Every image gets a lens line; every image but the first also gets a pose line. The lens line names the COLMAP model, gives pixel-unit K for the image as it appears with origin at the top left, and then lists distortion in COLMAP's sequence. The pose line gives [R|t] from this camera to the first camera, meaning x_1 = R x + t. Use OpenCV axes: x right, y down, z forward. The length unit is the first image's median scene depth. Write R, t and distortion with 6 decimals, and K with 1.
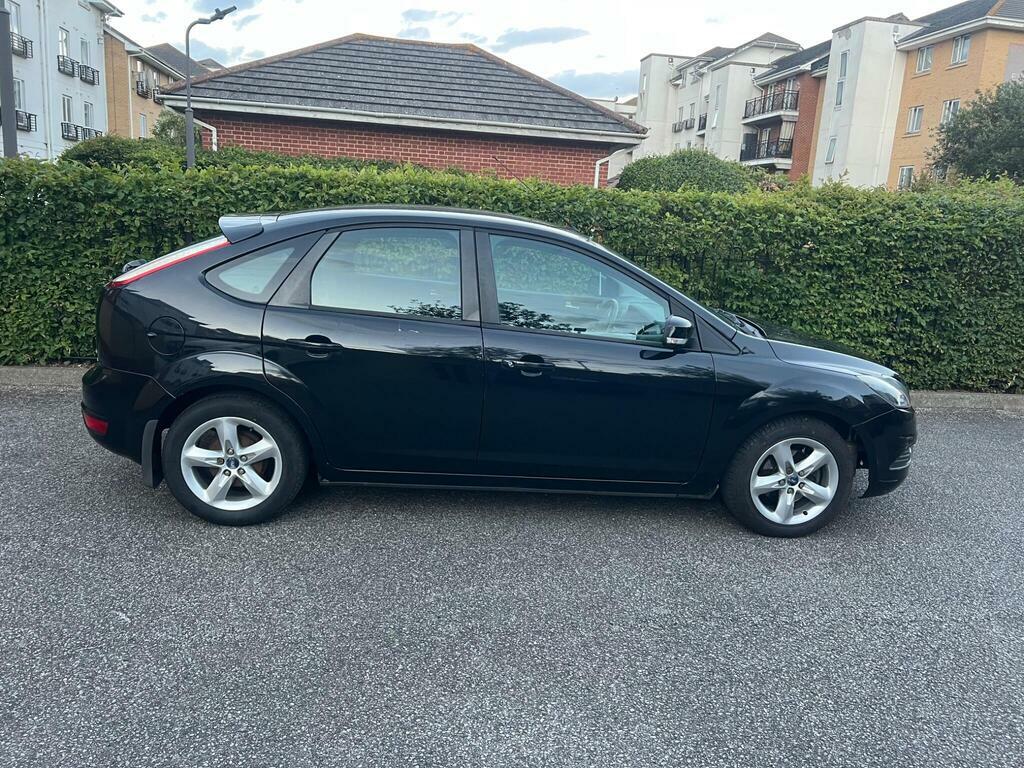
lens RADIAL K [[810.4, 0, 527.2], [0, 810.4, 388.5], [0, 0, 1]] dist [0.044371, -0.060558]
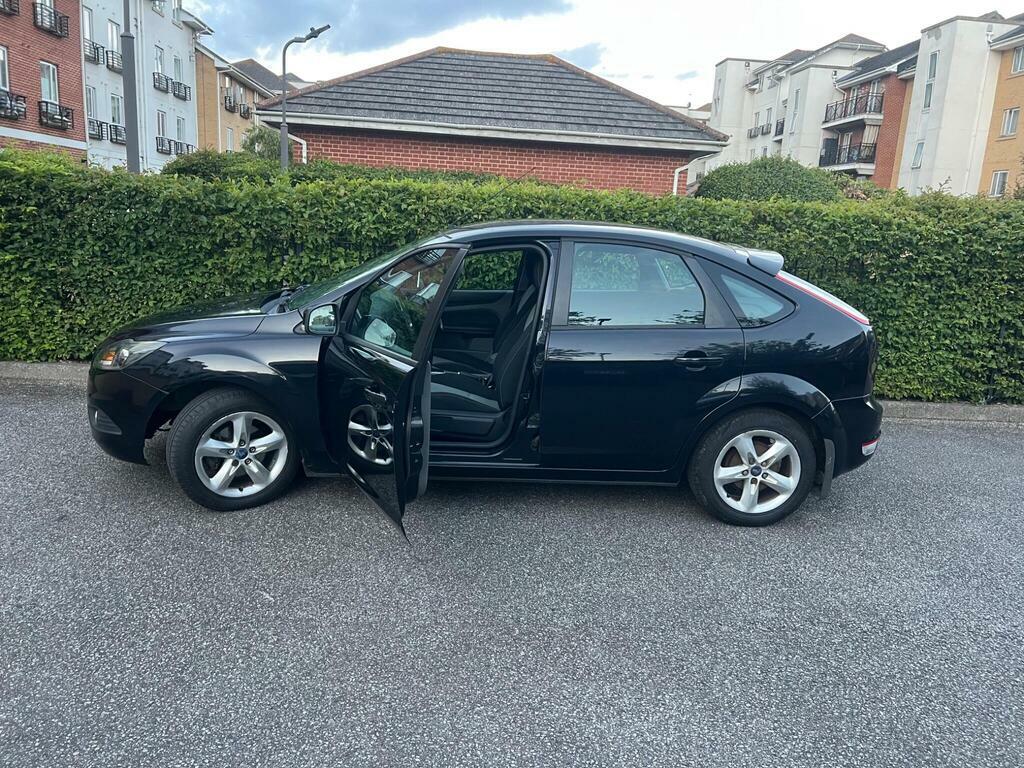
lens RADIAL K [[812.8, 0, 509.9], [0, 812.8, 397.1], [0, 0, 1]] dist [0.045527, -0.061164]
pose [[0.995143, 0.017720, -0.096831, -0.030079], [-0.017720, 0.999843, 0.000861, 0.002602], [0.096831, 0.000859, 0.995300, -0.025163]]
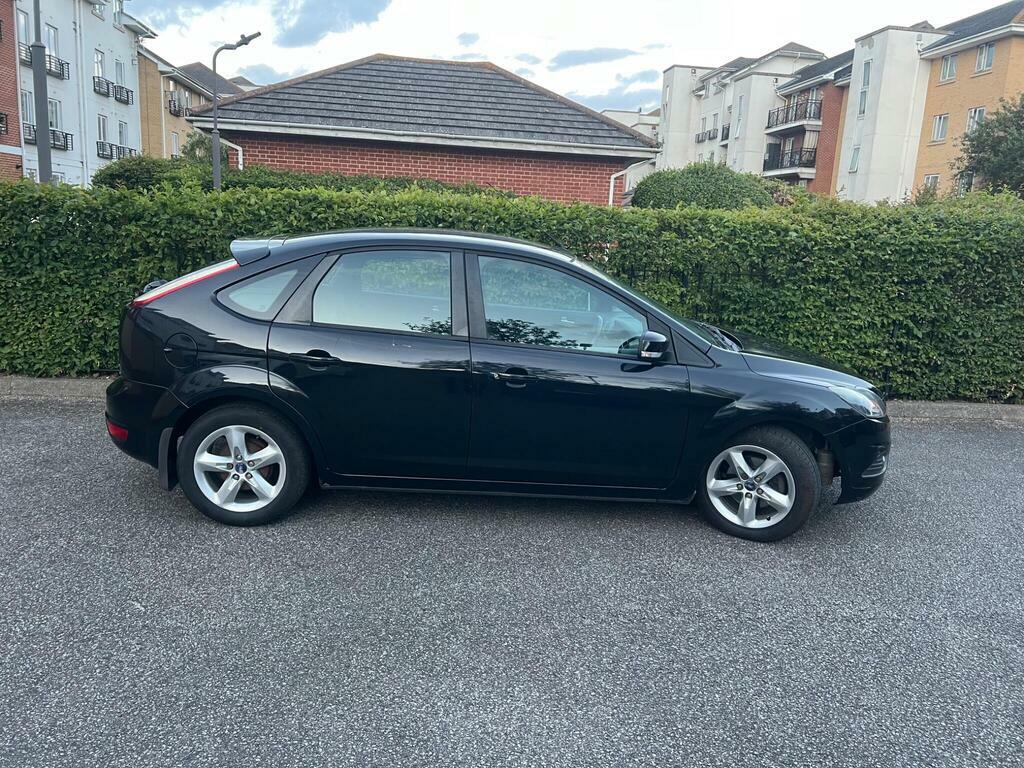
lens RADIAL K [[812.8, 0, 524.0], [0, 812.8, 387.0], [0, 0, 1]] dist [0.043831, -0.060465]
pose [[0.999299, -0.000715, -0.037417, 0.029543], [0.000177, 0.999897, -0.014371, -0.000302], [0.037423, 0.014354, 0.999196, -0.039264]]
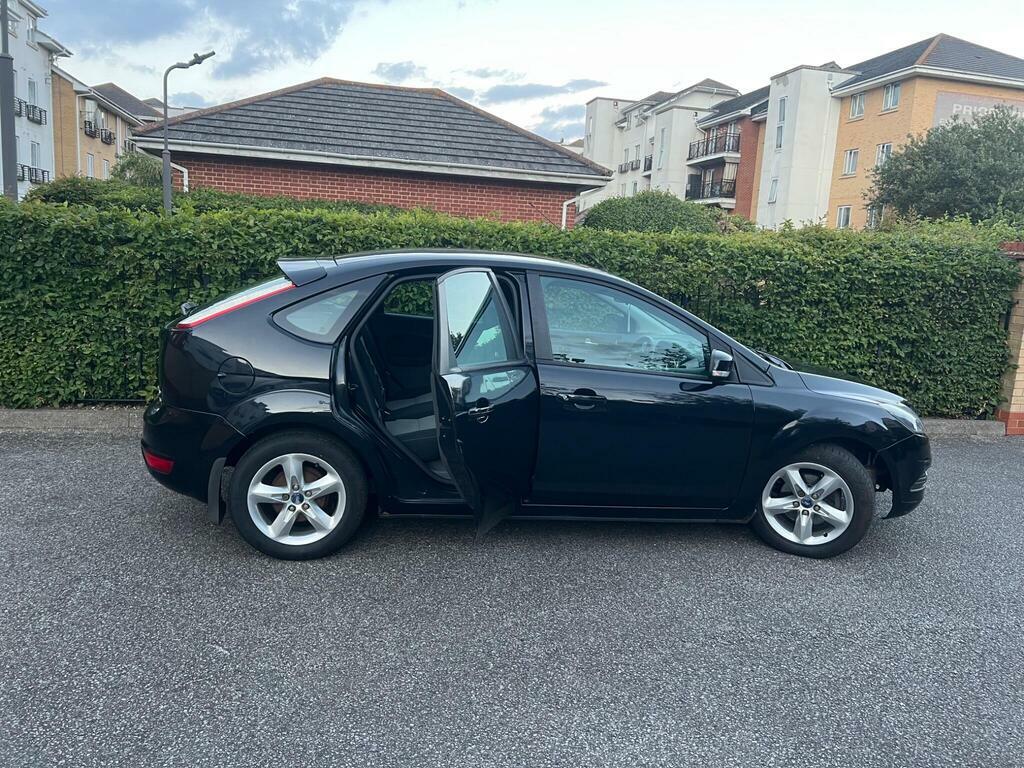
lens RADIAL K [[812.8, 0, 524.0], [0, 812.8, 387.0], [0, 0, 1]] dist [0.043831, -0.060465]
pose [[0.997683, -0.015115, 0.066334, -0.076821], [0.018202, 0.998767, -0.046181, 0.001996], [-0.065554, 0.047281, 0.996728, -0.027444]]
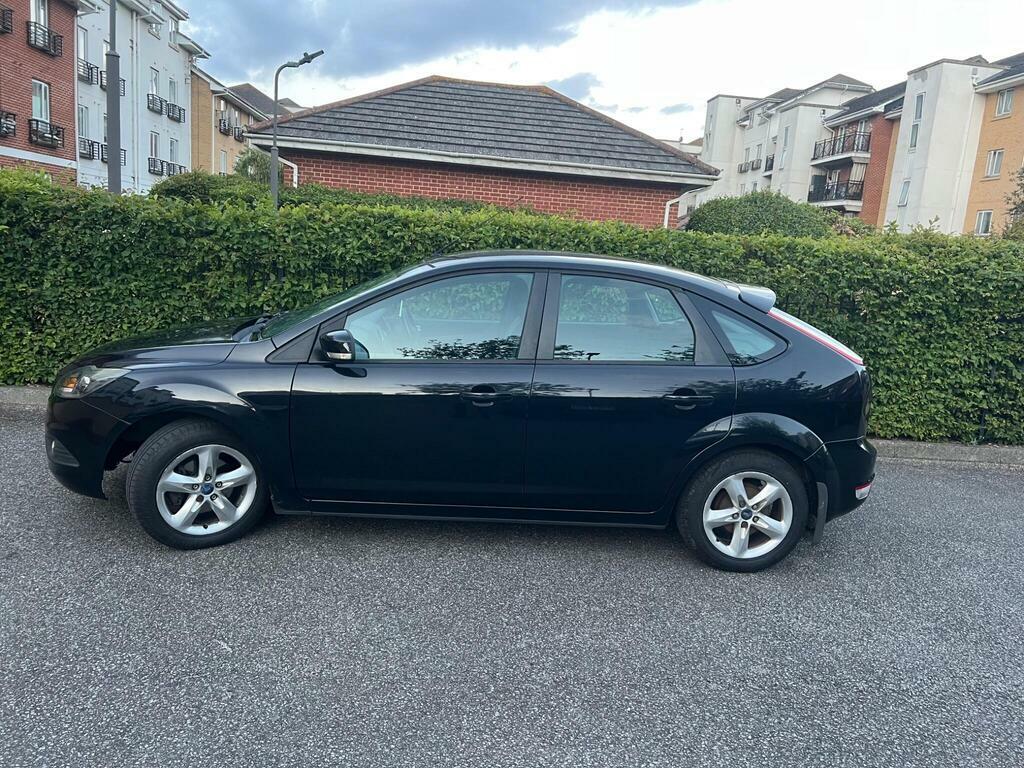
lens RADIAL K [[810.8, 0, 518.6], [0, 810.8, 394.1], [0, 0, 1]] dist [0.047024, -0.063110]
pose [[0.996642, 0.031755, -0.075470, -0.027127], [-0.034509, 0.998775, -0.035473, -0.004770], [0.074251, 0.037959, 0.996517, 0.000514]]
